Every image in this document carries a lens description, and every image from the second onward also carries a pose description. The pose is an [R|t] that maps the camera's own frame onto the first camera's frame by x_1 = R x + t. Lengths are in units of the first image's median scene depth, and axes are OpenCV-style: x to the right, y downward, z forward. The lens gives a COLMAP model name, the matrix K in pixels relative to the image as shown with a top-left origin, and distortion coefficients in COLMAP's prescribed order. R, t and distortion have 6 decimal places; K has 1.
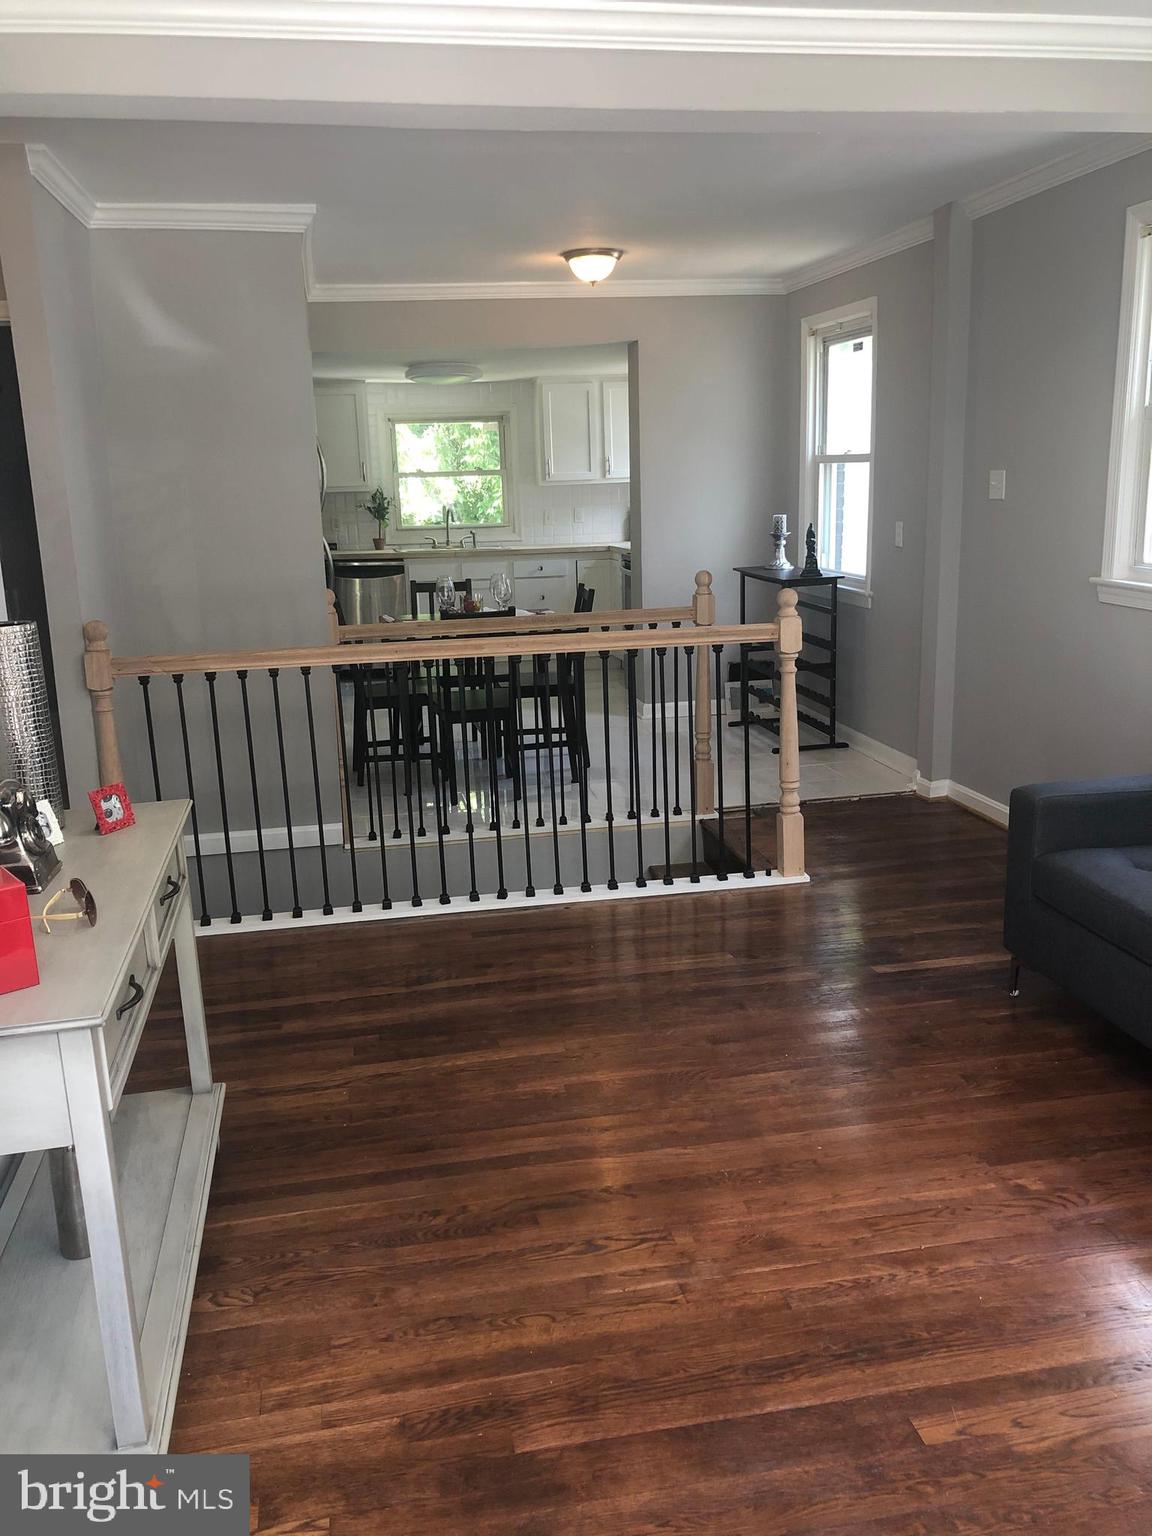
lens RADIAL K [[1244.7, 0, 554.1], [0, 1244.7, 766.3], [0, 0, 1]] dist [0.051747, -0.123666]
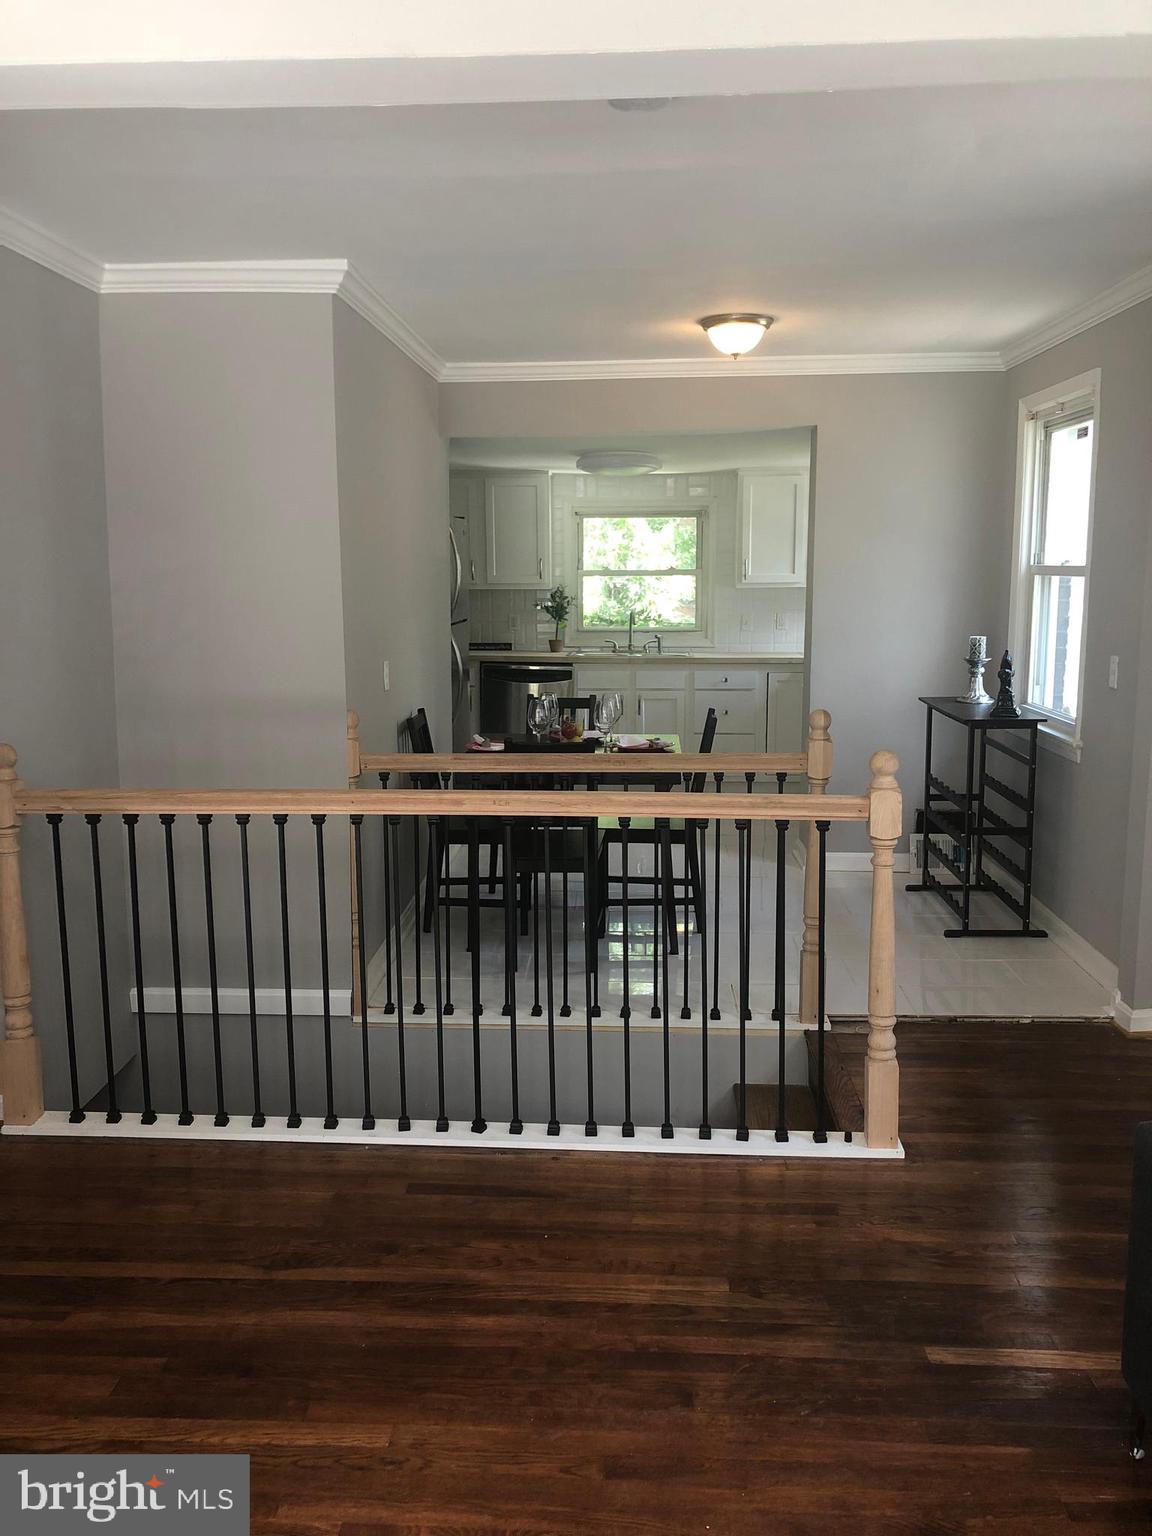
lens RADIAL K [[1244.7, 0, 554.1], [0, 1244.7, 766.3], [0, 0, 1]] dist [0.051747, -0.123666]
pose [[0.971141, 0.063294, -0.229956, 0.109645], [-0.079377, 0.994954, -0.061366, -0.048203], [0.224911, 0.077848, 0.971264, 0.166442]]
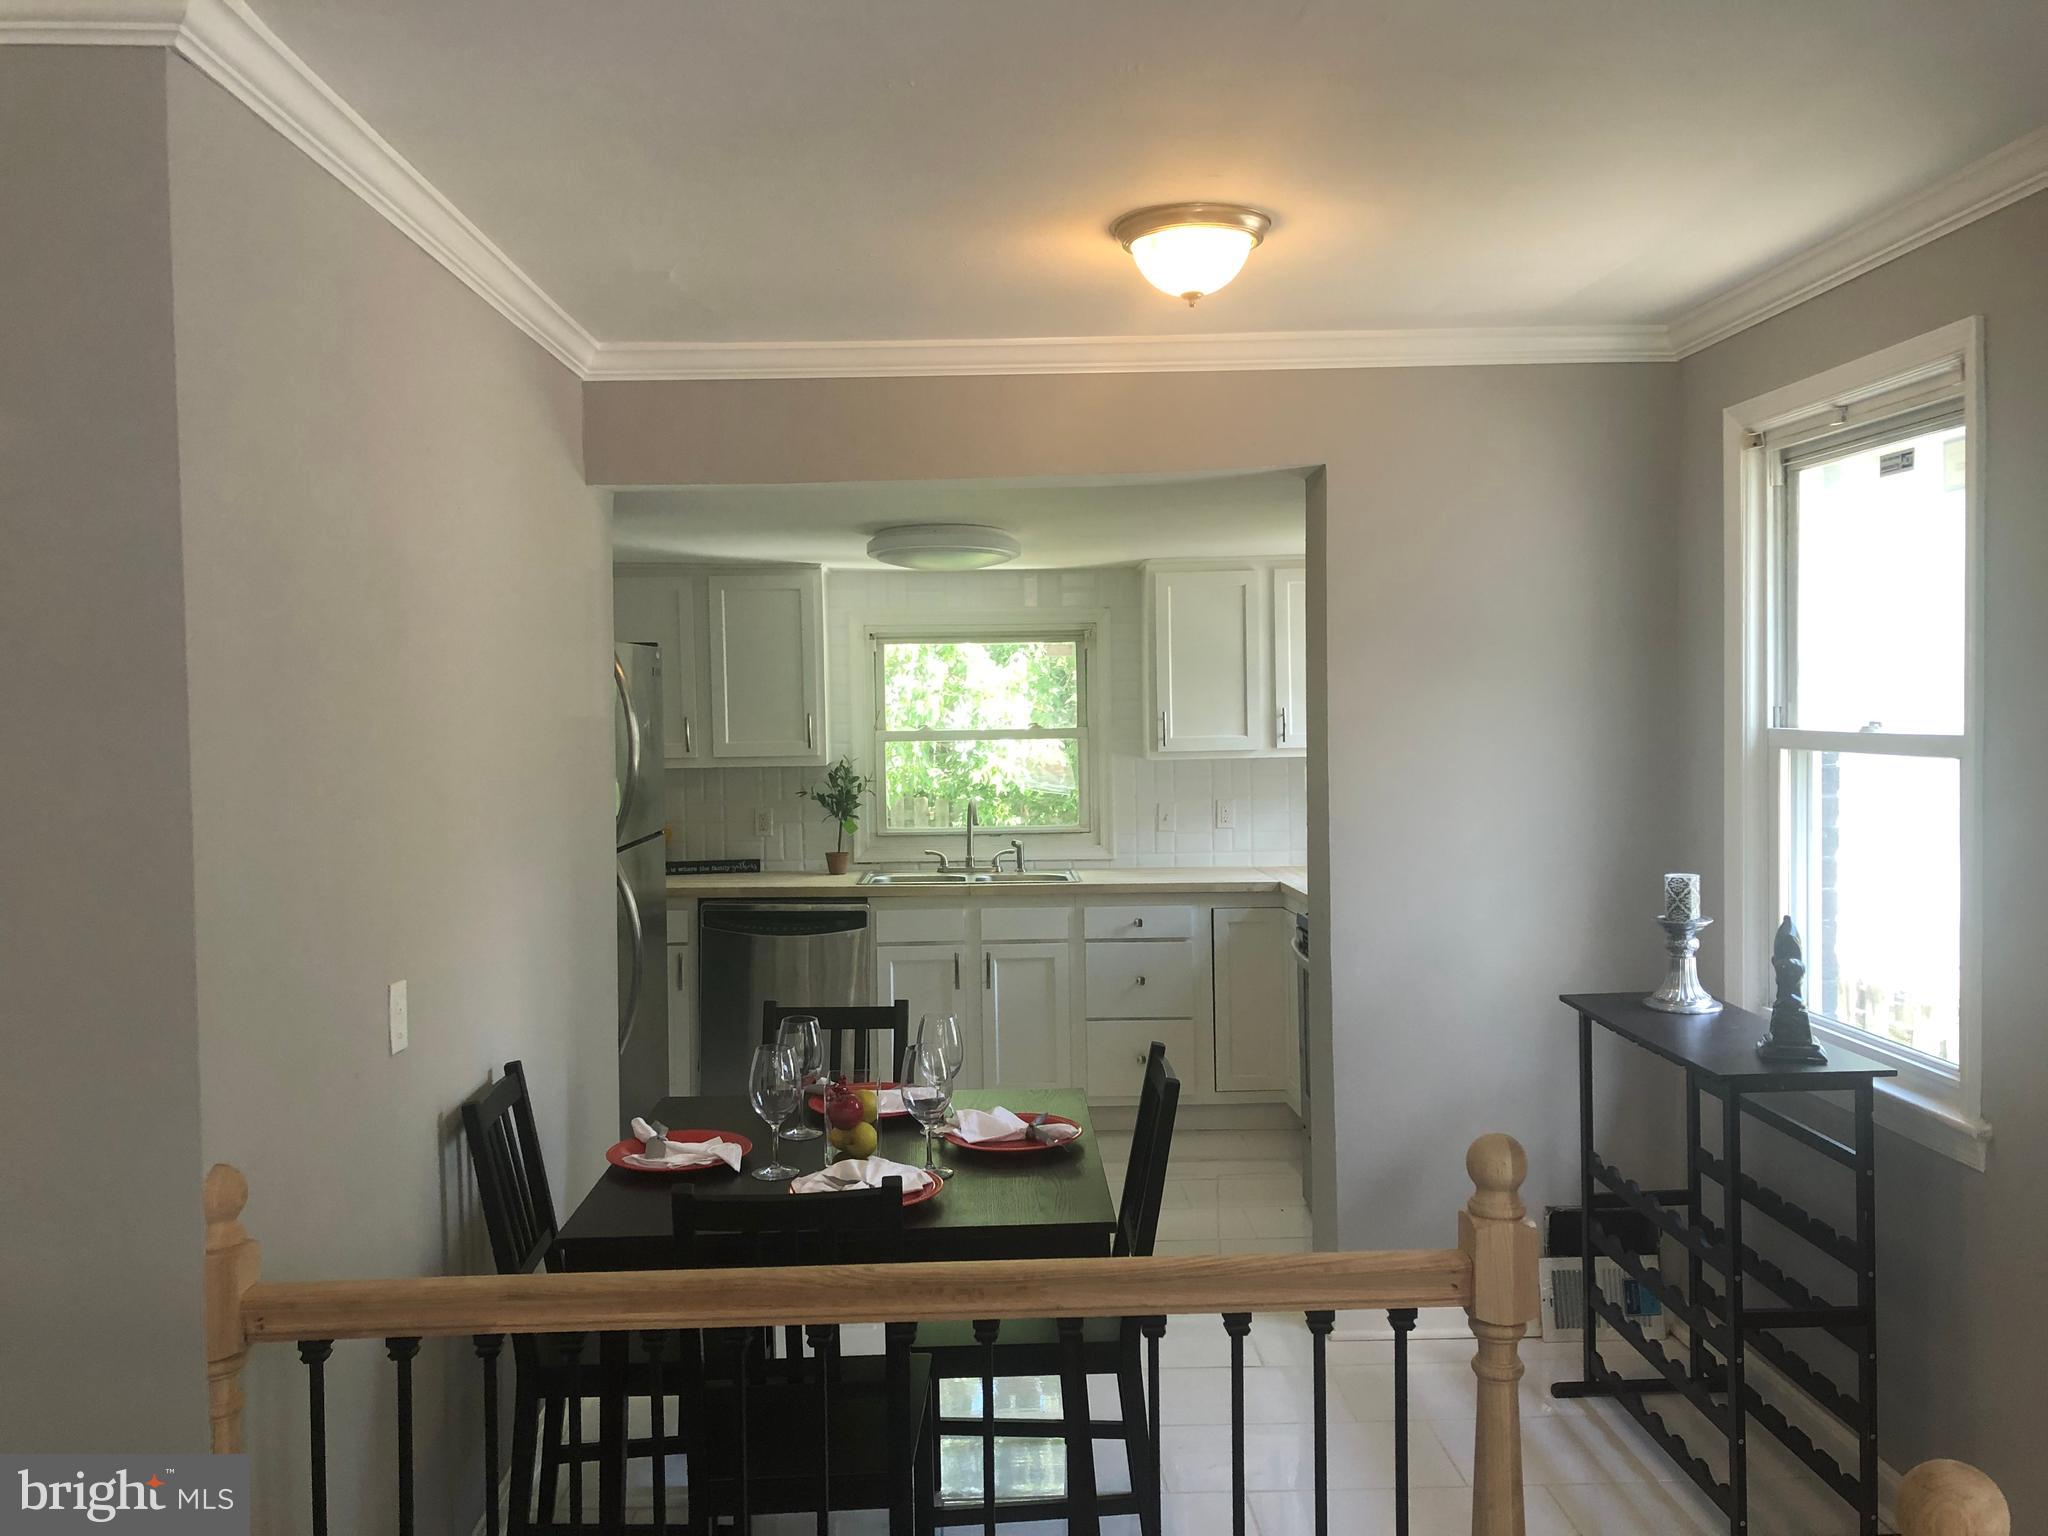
lens RADIAL K [[1659.6, 0, 1024.0], [0, 1659.6, 768.0], [0, 0, 1]] dist [0.051747, -0.123666]
pose [[0.990163, 0.020798, -0.138366, 0.048296], [-0.046985, 0.980892, -0.188795, -0.129242], [0.131795, 0.193439, 0.972220, 0.468034]]
